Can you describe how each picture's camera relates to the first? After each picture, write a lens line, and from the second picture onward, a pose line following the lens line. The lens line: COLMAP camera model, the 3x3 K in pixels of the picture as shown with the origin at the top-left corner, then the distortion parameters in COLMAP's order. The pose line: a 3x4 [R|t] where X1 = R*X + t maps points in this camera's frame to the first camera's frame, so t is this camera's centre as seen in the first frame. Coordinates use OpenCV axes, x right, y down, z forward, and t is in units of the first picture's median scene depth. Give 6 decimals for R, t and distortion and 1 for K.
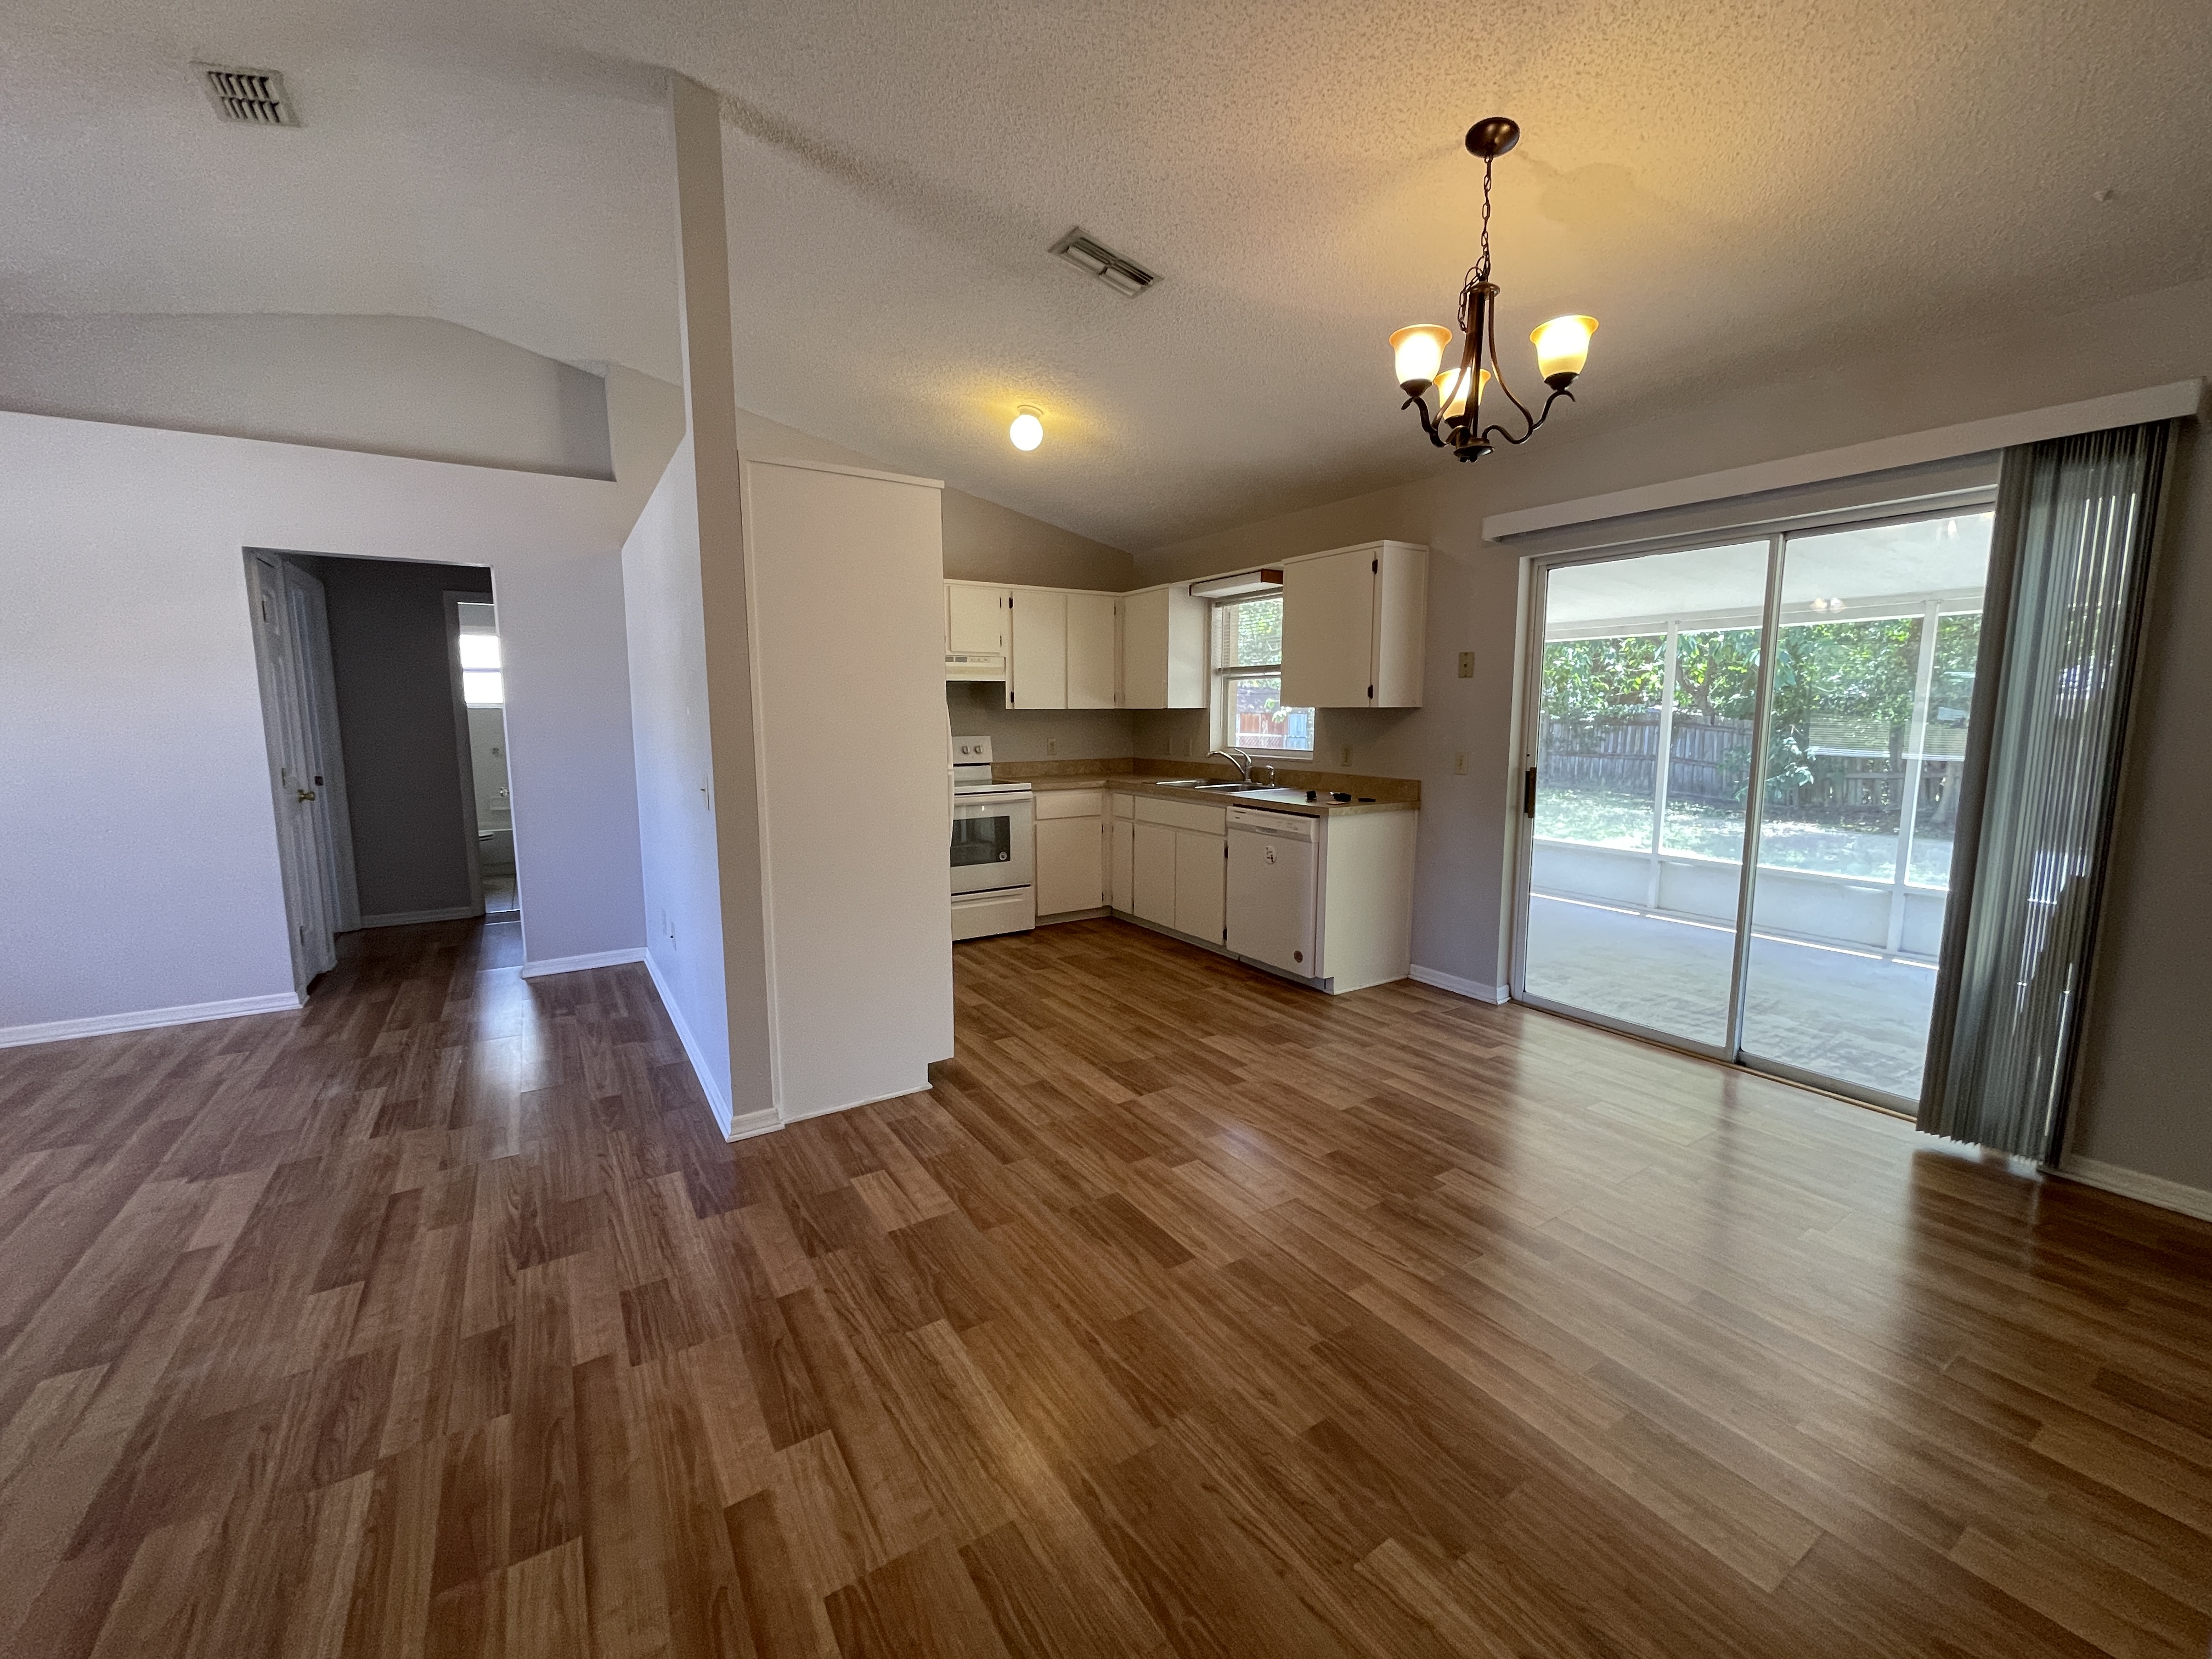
lens RADIAL K [[894.4, 0, 1087.7], [0, 894.4, 821.0], [0, 0, 1]] dist [0.000849, 0.000193]
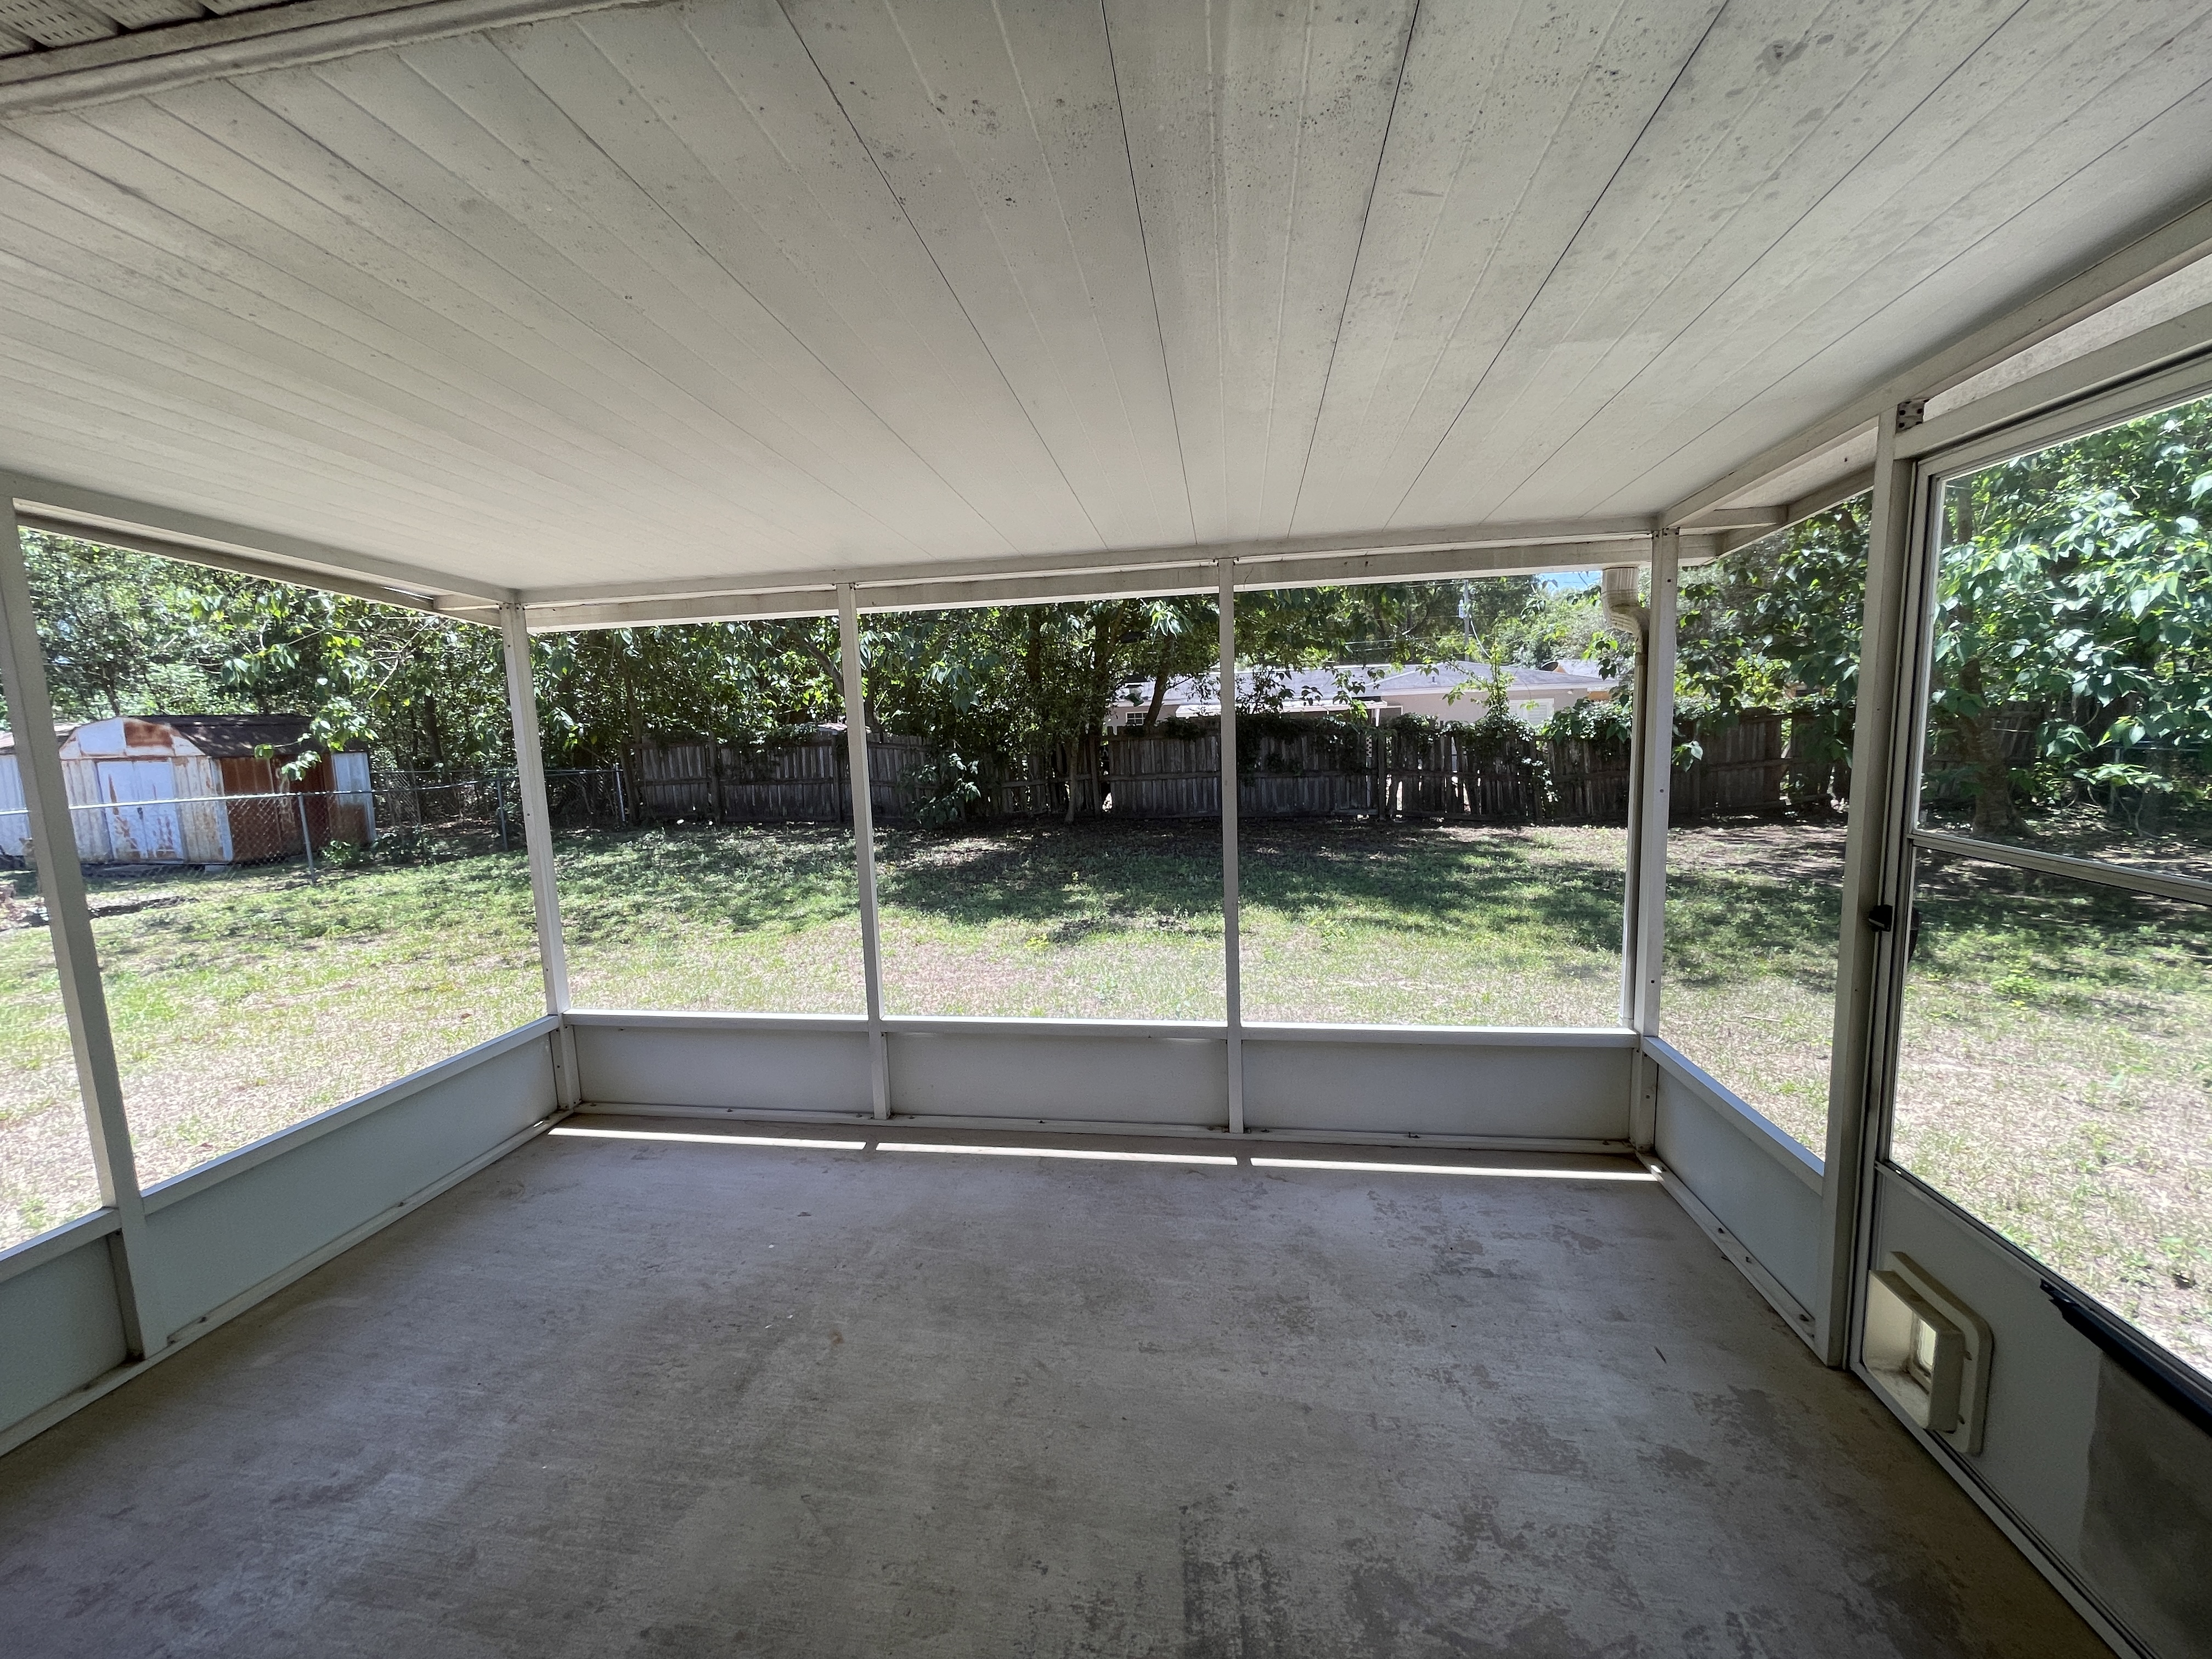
lens RADIAL K [[894.4, 0, 1089.8], [0, 894.4, 814.0], [0, 0, 1]] dist [0.000849, 0.000193]
pose [[0.658684, -0.110720, 0.744229, 0.628706], [0.130636, 0.990920, 0.031801, -0.159383], [-0.740993, 0.076276, 0.667167, 1.010392]]
